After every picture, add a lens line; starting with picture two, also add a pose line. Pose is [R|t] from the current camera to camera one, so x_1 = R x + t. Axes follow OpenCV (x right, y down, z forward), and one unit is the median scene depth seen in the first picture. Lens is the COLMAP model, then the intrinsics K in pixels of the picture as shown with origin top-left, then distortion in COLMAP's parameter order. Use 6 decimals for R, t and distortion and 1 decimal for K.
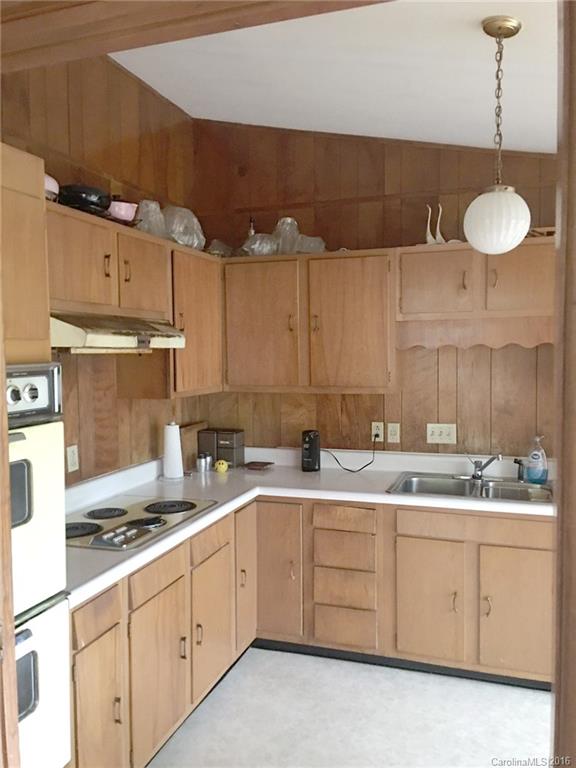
lens RADIAL K [[643.7, 0, 285.3], [0, 643.7, 382.5], [0, 0, 1]] dist [0.090844, -0.134308]
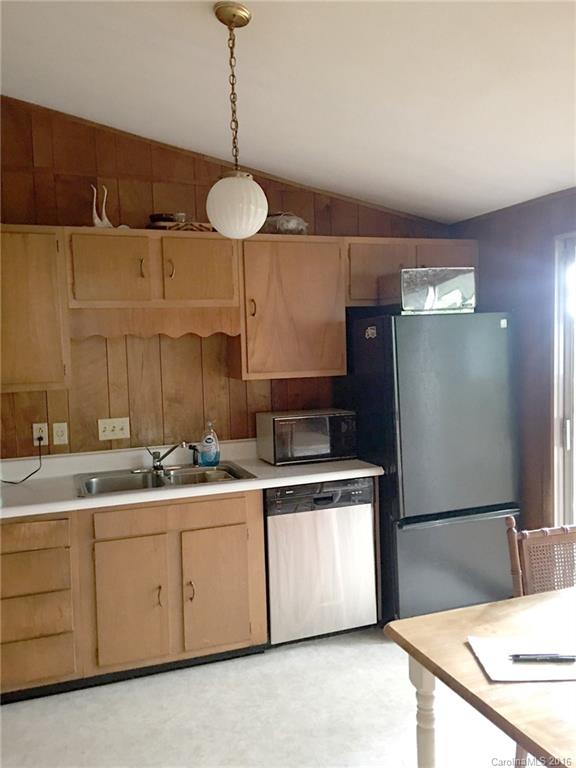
lens RADIAL K [[643.7, 0, 294.0], [0, 643.7, 384.6], [0, 0, 1]] dist [0.090844, -0.134308]
pose [[0.773244, -0.050493, 0.632095, -0.167977], [0.050741, 0.998555, 0.017695, 0.011599], [-0.632075, 0.018391, 0.774689, 0.100494]]
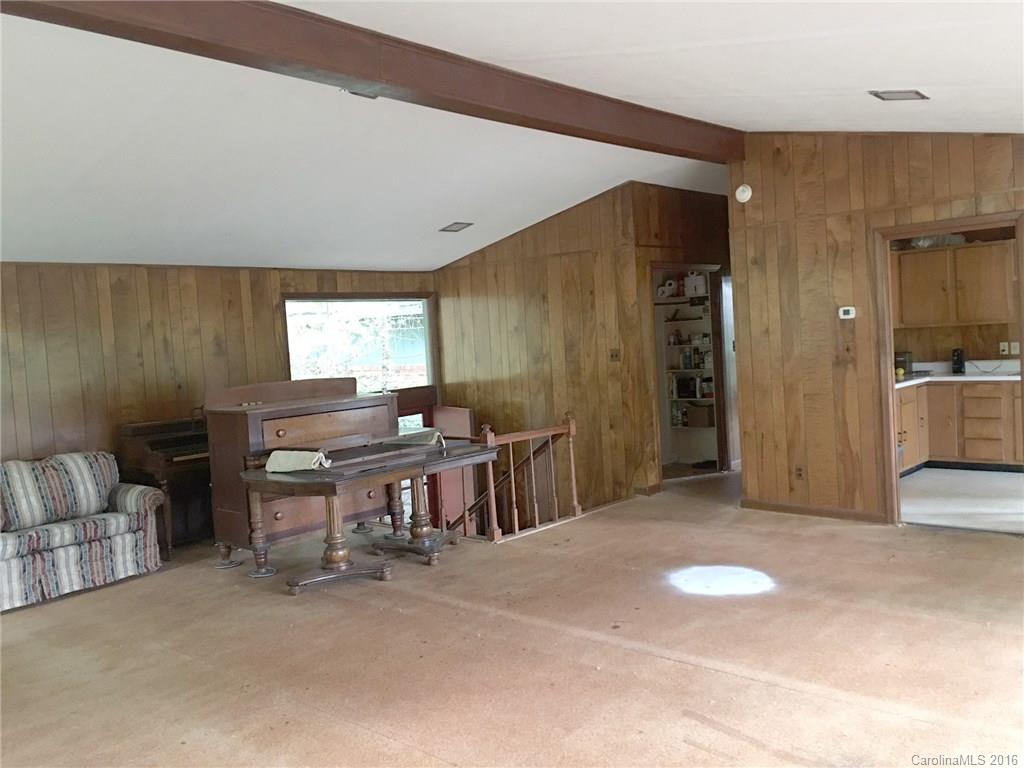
lens RADIAL K [[858.2, 0, 514.0], [0, 858.2, 382.1], [0, 0, 1]] dist [0.090844, -0.134308]
pose [[0.920350, -0.027759, -0.390110, -0.159205], [0.033534, 0.999406, 0.008000, 0.116208], [0.389656, -0.020445, 0.920733, -1.716452]]
